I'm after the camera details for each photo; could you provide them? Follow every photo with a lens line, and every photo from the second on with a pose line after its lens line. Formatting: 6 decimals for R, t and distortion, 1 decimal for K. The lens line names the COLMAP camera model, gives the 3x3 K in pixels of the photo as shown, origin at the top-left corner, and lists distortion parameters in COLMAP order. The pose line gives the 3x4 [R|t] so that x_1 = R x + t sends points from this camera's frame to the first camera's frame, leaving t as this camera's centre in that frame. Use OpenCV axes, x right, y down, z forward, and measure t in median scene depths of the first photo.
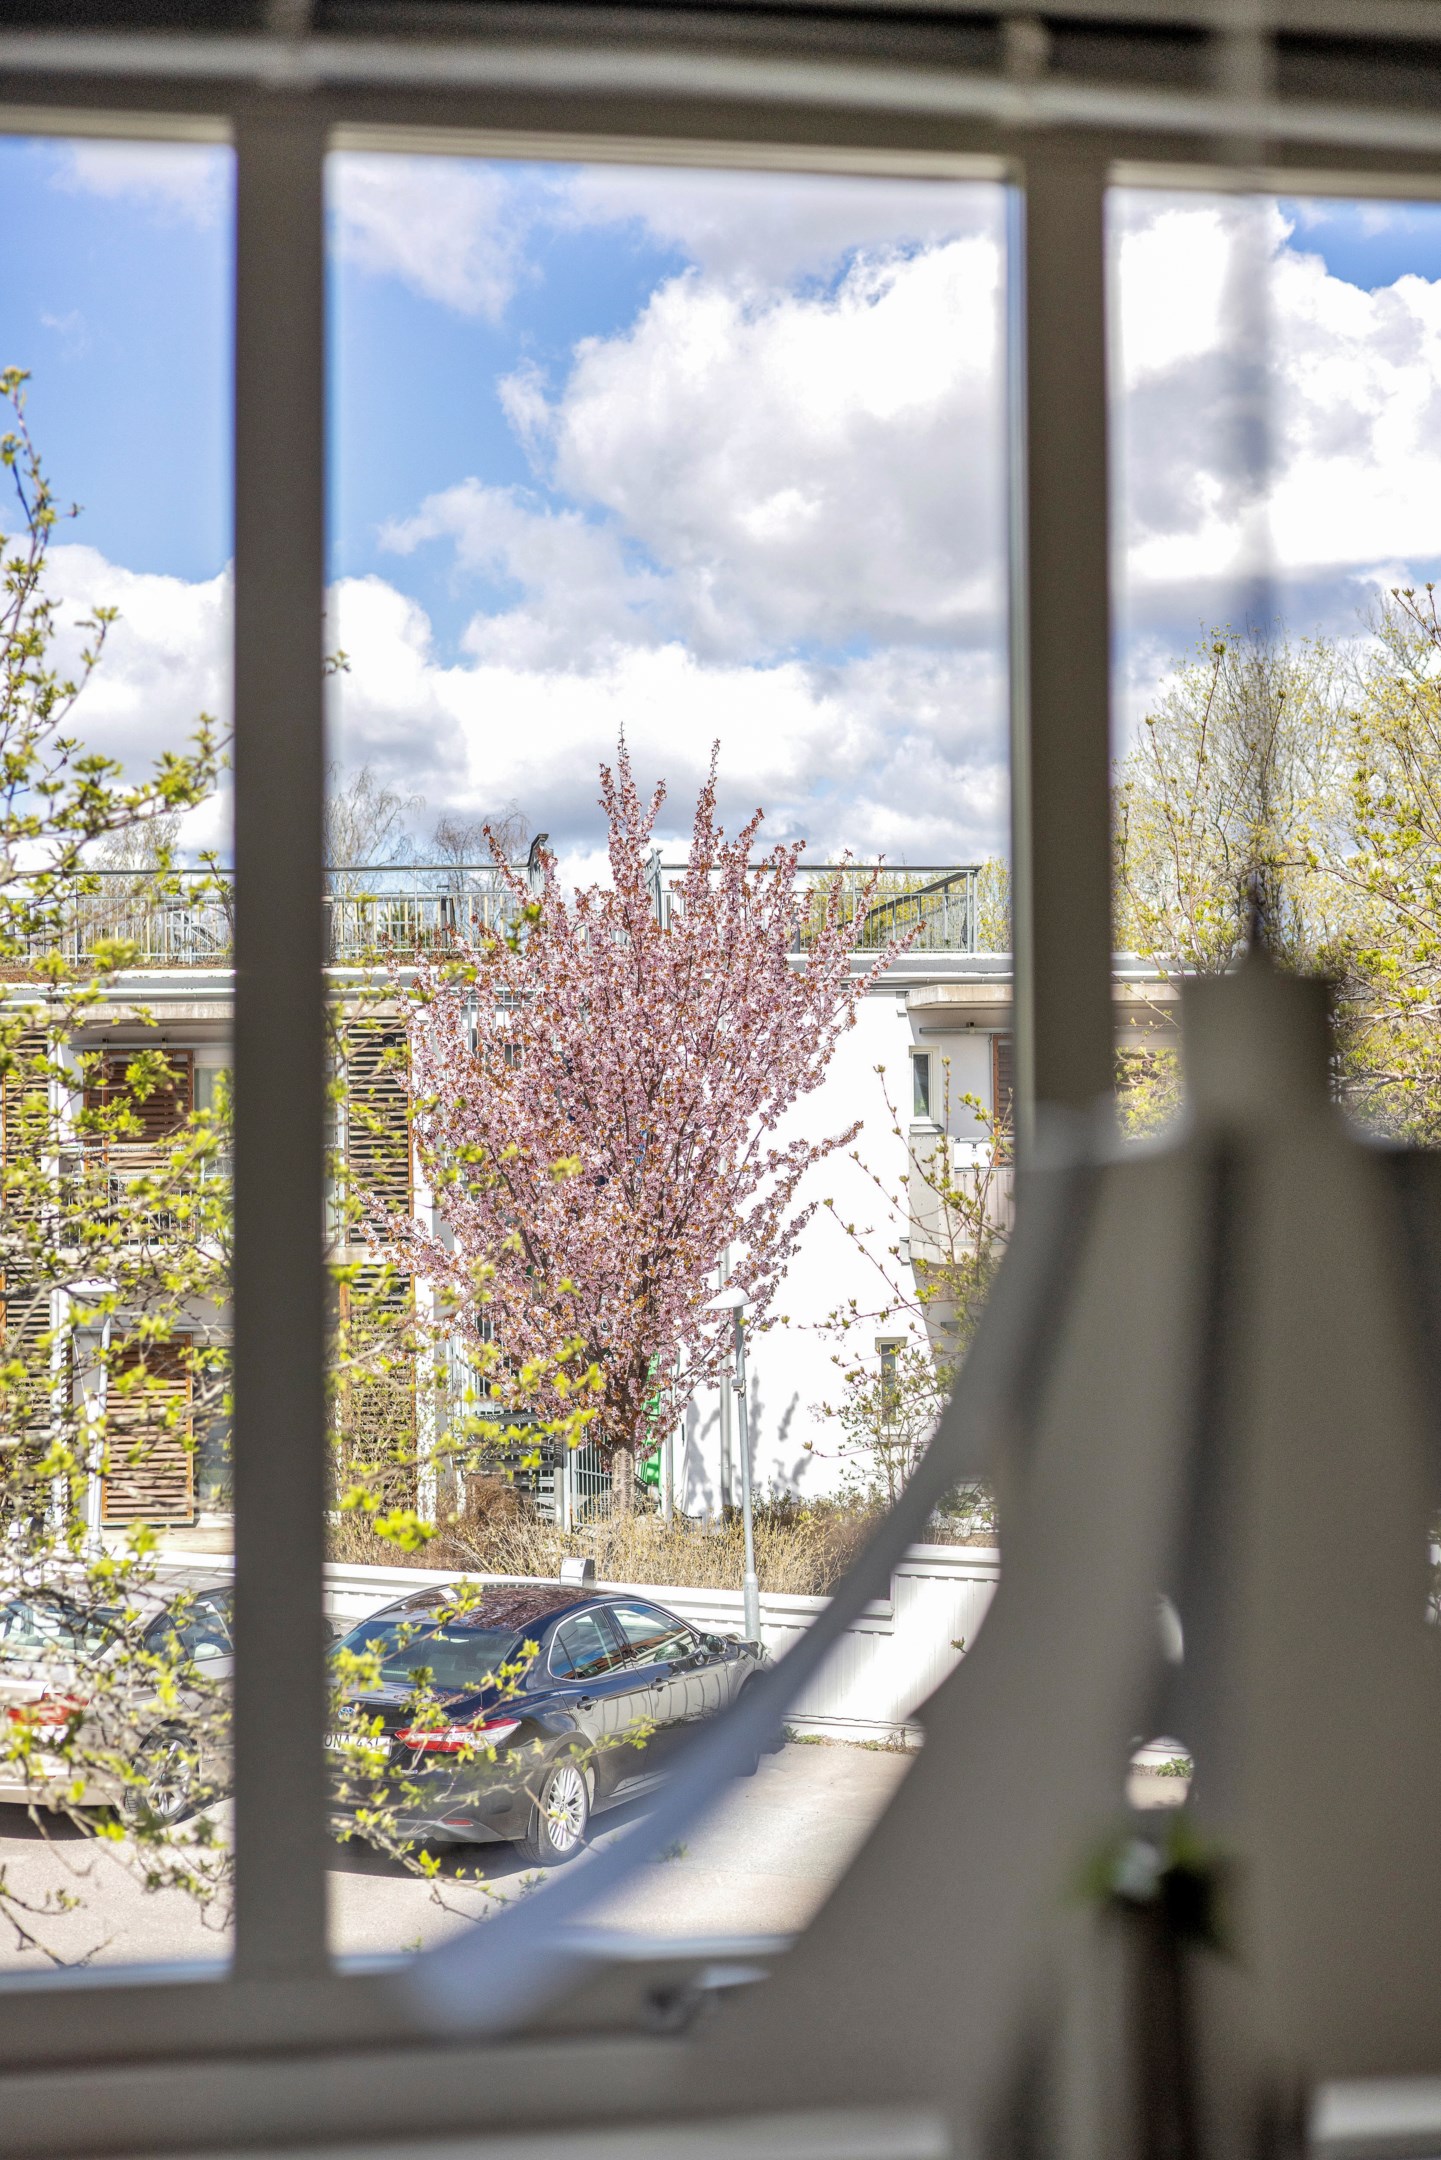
lens RADIAL K [[2980.9, 0, 720.5], [0, 2980.9, 1080.0], [0, 0, 1]] dist [0.007002, 0.028477]
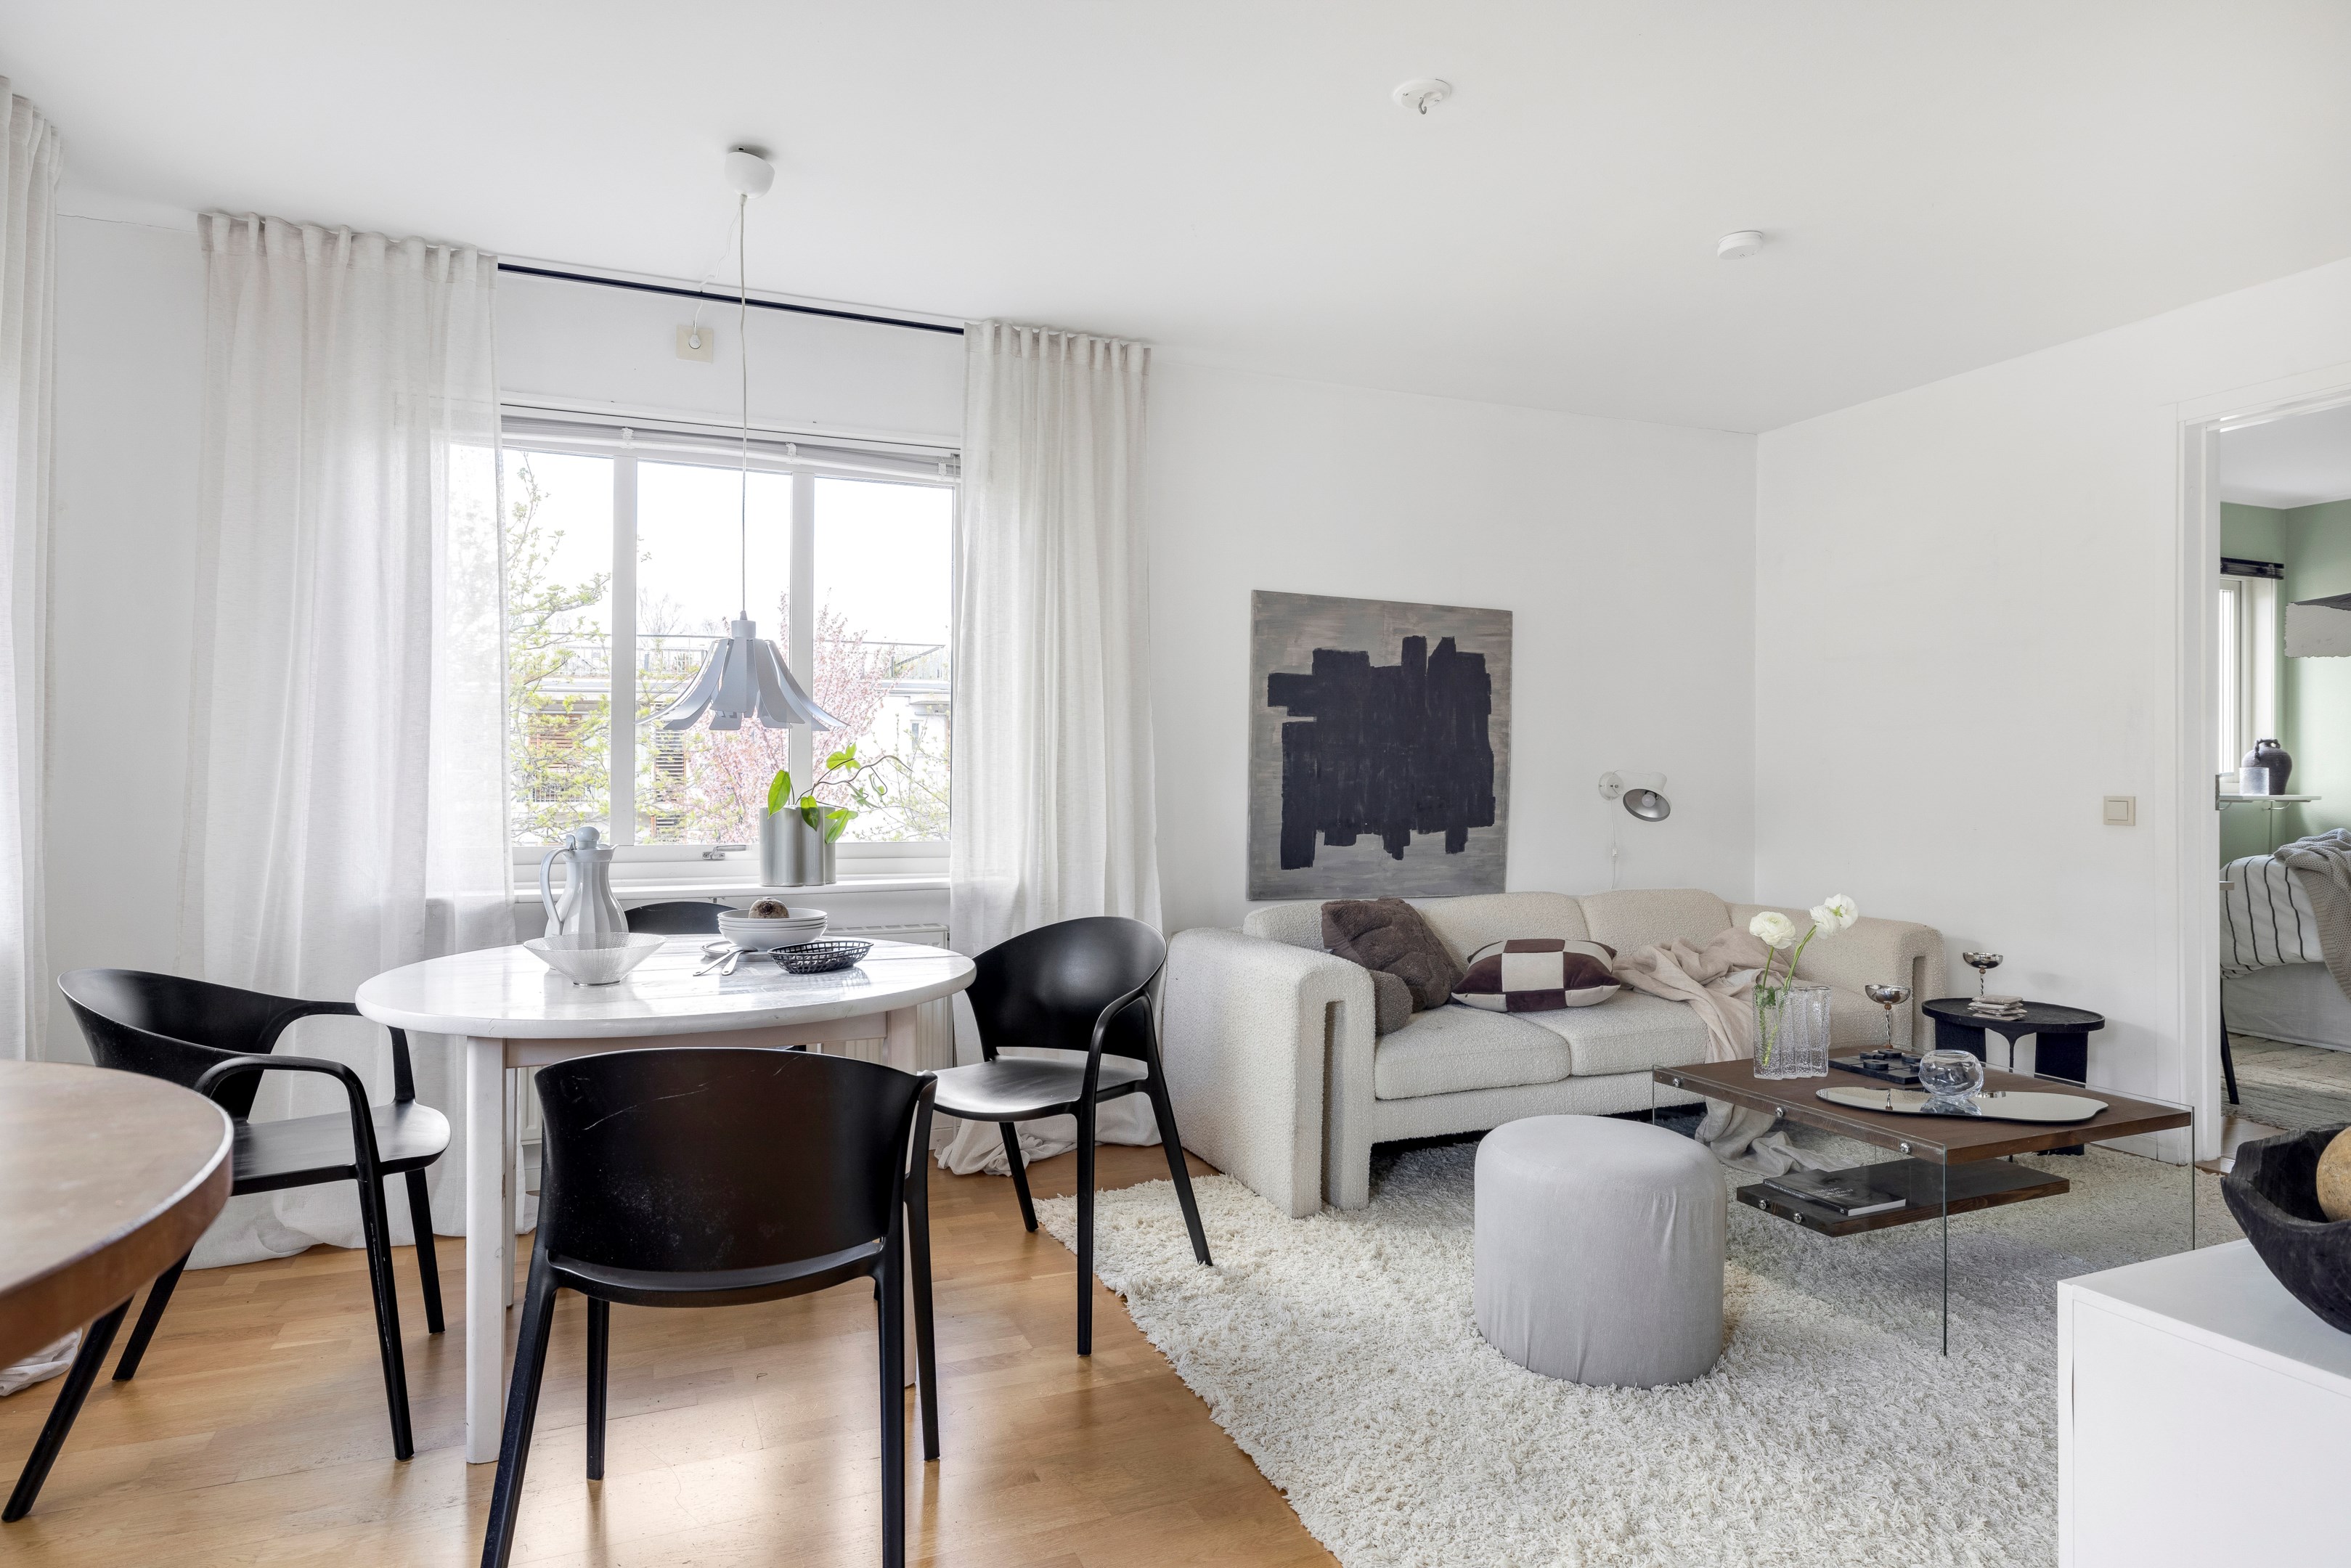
lens RADIAL K [[1329.5, 0, 1169.7], [0, 1329.5, 770.8], [0, 0, 1]] dist [0.001184, 0.000396]
pose [[0.970658, 0.008059, 0.240329, 0.052459], [-0.012968, 0.999738, 0.018849, 0.035349], [-0.240114, -0.021413, 0.970508, -0.354379]]
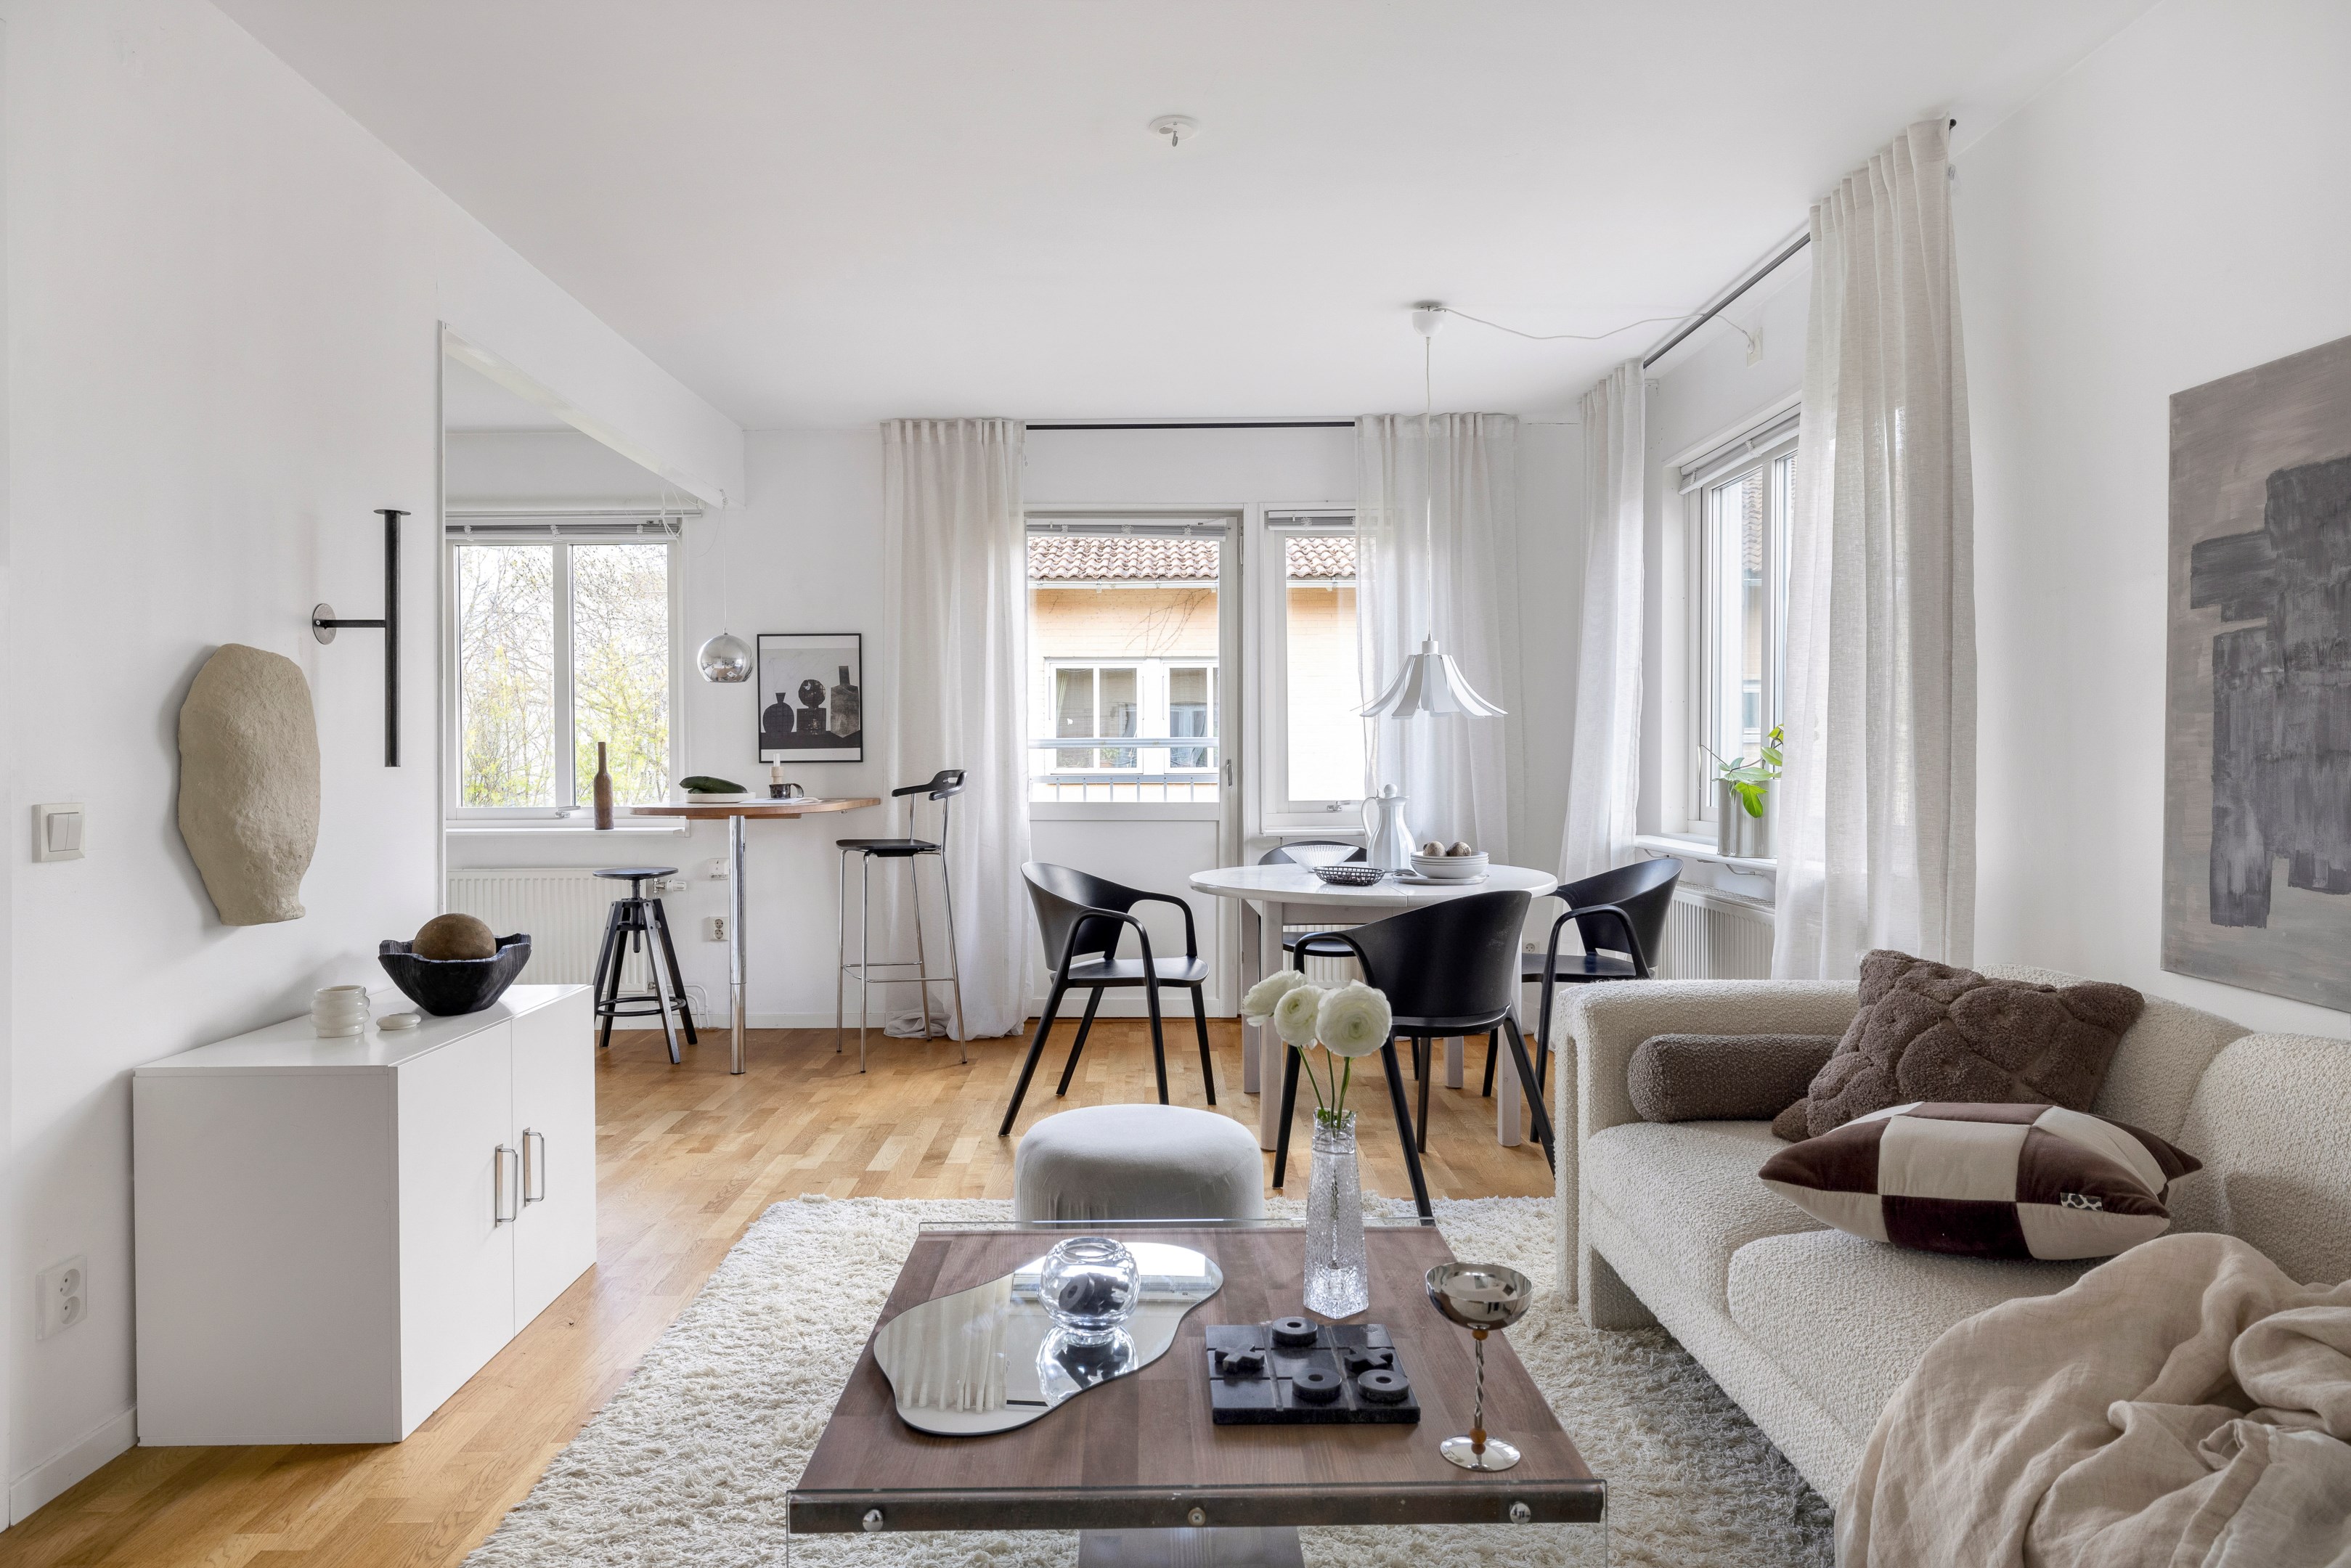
lens RADIAL K [[1390.5, 0, 1113.8], [0, 1390.5, 781.6], [0, 0, 1]] dist [-0.017813, 0.000554]
pose [[-0.181884, 0.020050, -0.983116, 0.698349], [0.030895, 0.999415, 0.014667, 0.046967], [0.982835, -0.027706, -0.182397, 0.087832]]
